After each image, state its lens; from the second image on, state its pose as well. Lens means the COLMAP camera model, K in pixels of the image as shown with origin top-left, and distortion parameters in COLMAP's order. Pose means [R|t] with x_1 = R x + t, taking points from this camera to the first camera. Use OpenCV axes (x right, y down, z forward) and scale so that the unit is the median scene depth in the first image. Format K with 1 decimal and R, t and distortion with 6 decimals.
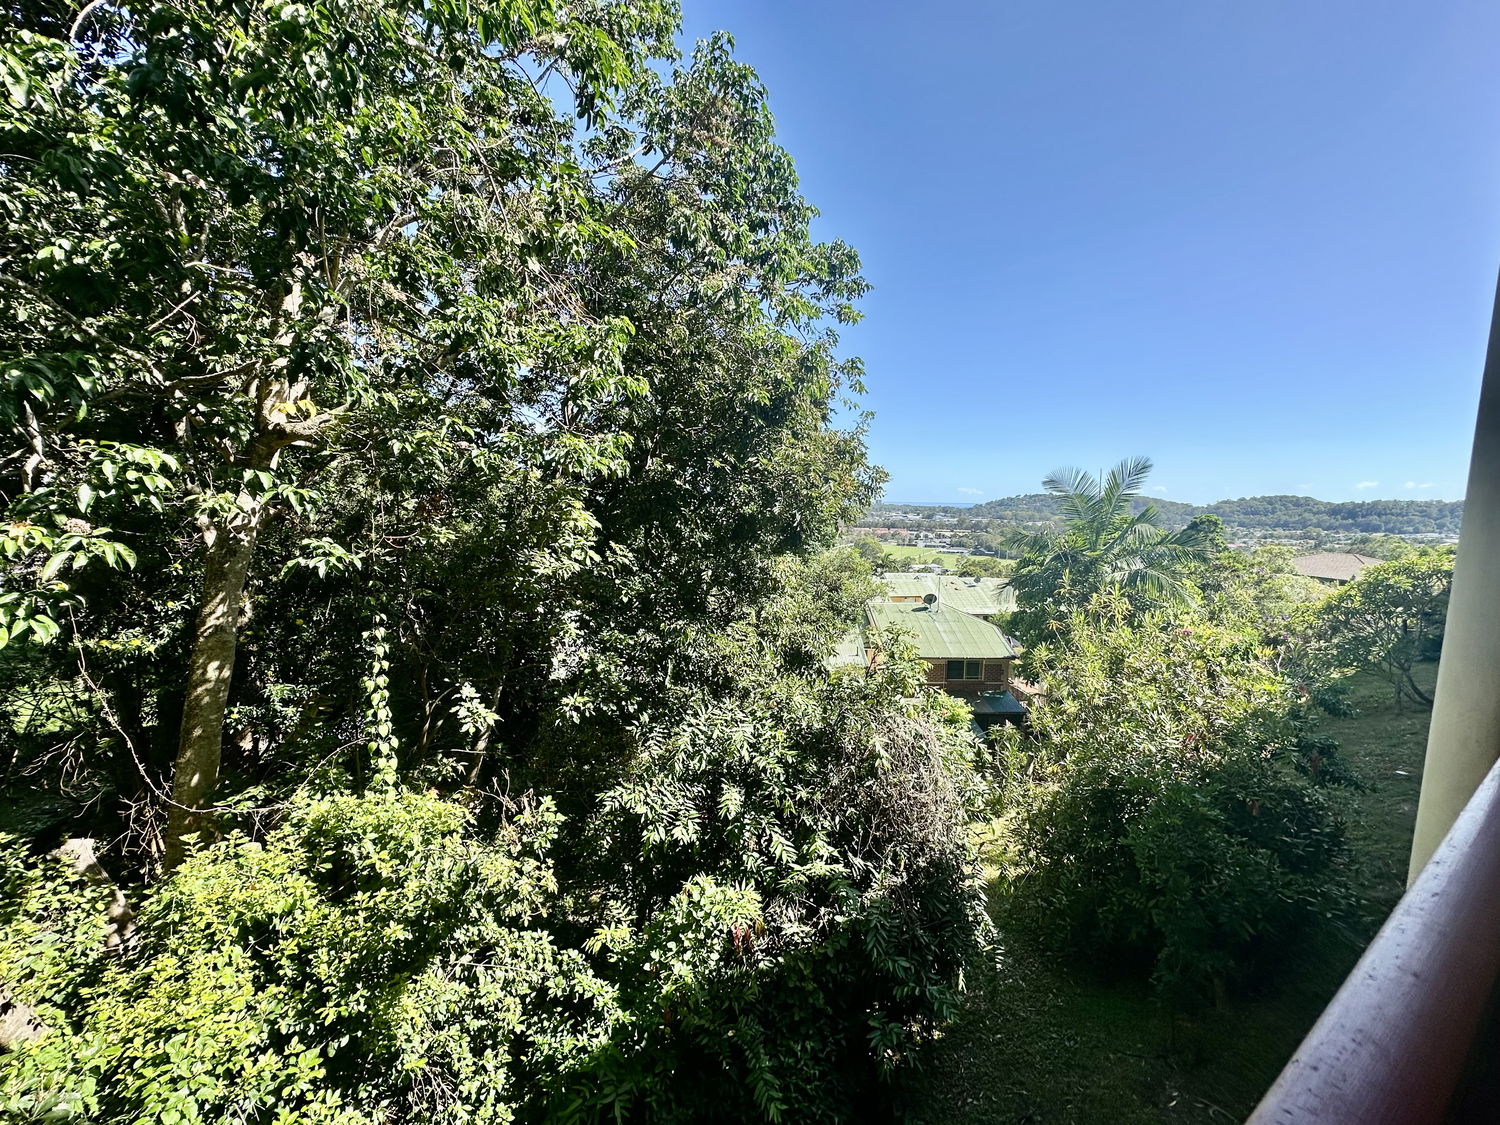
lens RADIAL K [[595.9, 0, 750.4], [0, 595.9, 563.8], [0, 0, 1]] dist [-0.003041, 0.000044]
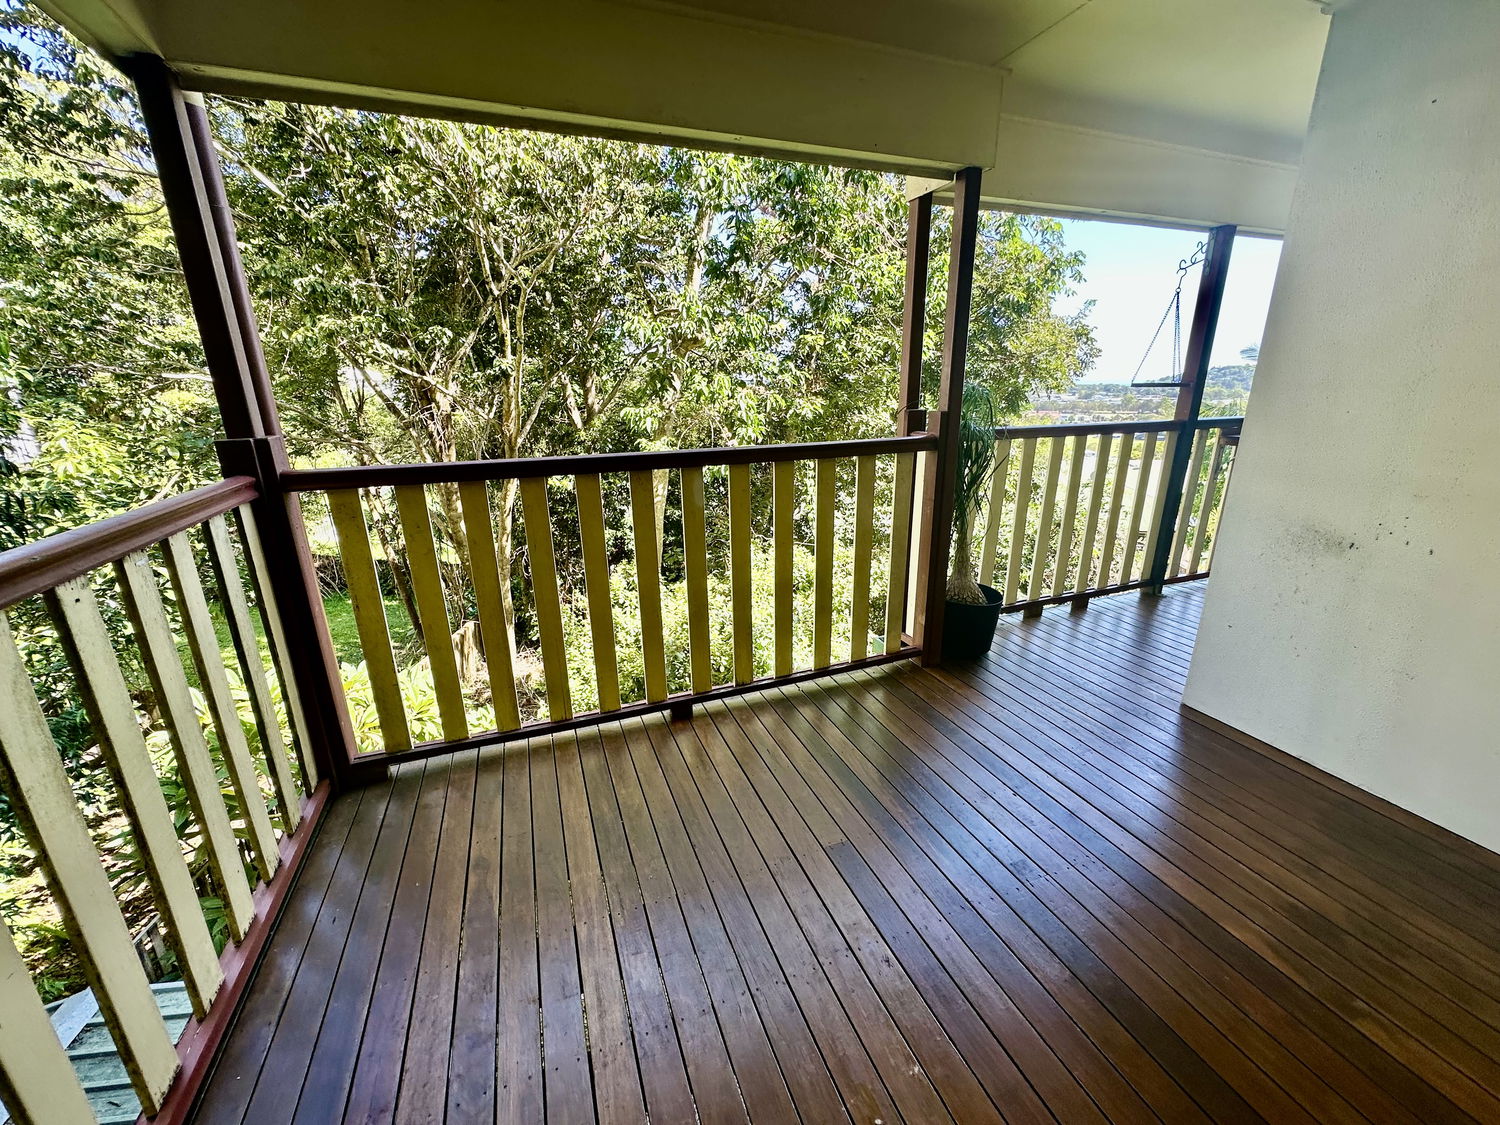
lens RADIAL K [[595.9, 0, 750.4], [0, 595.9, 563.8], [0, 0, 1]] dist [-0.003041, 0.000044]
pose [[0.978202, 0.026902, -0.205905, -0.261812], [0.010781, 0.983656, 0.179735, 0.071396], [0.207375, -0.178037, 0.961924, -0.527261]]
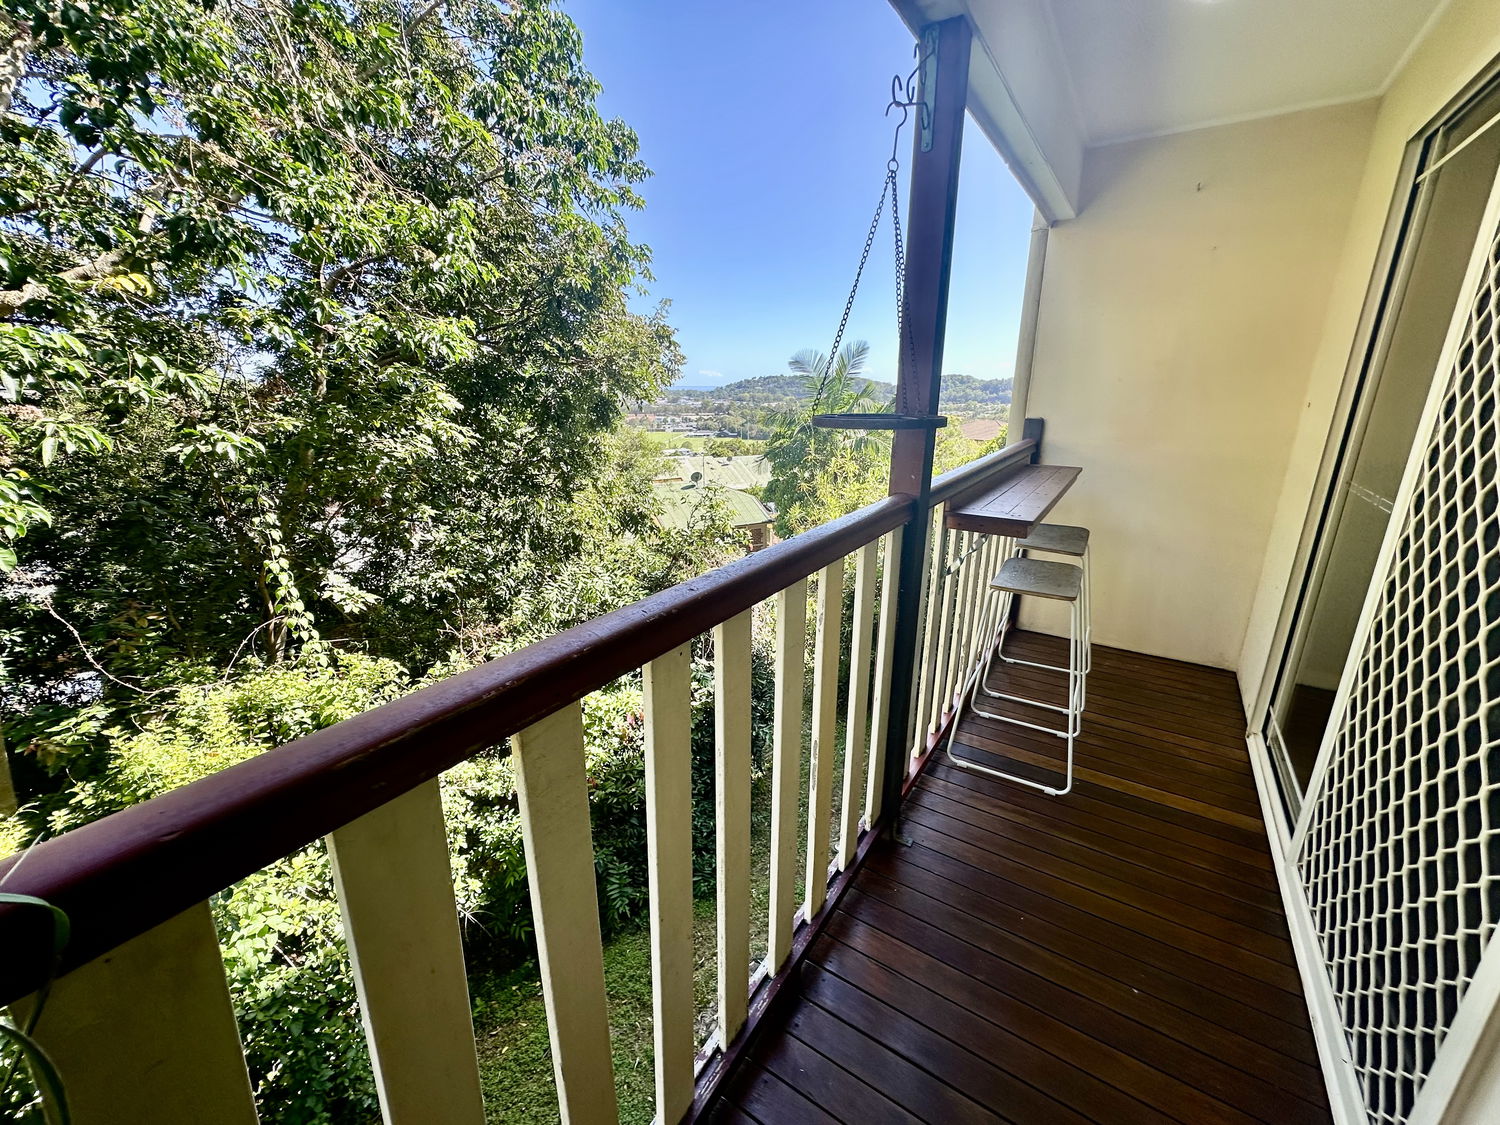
lens RADIAL K [[598.6, 0, 750.0], [0, 598.6, 562.5], [0, 0, 1]] dist [0.001224, 0.000113]
pose [[0.915269, -0.131896, 0.380639, -0.166658], [0.060615, 0.979215, 0.193555, 0.025831], [-0.398257, -0.154082, 0.904240, -0.176657]]
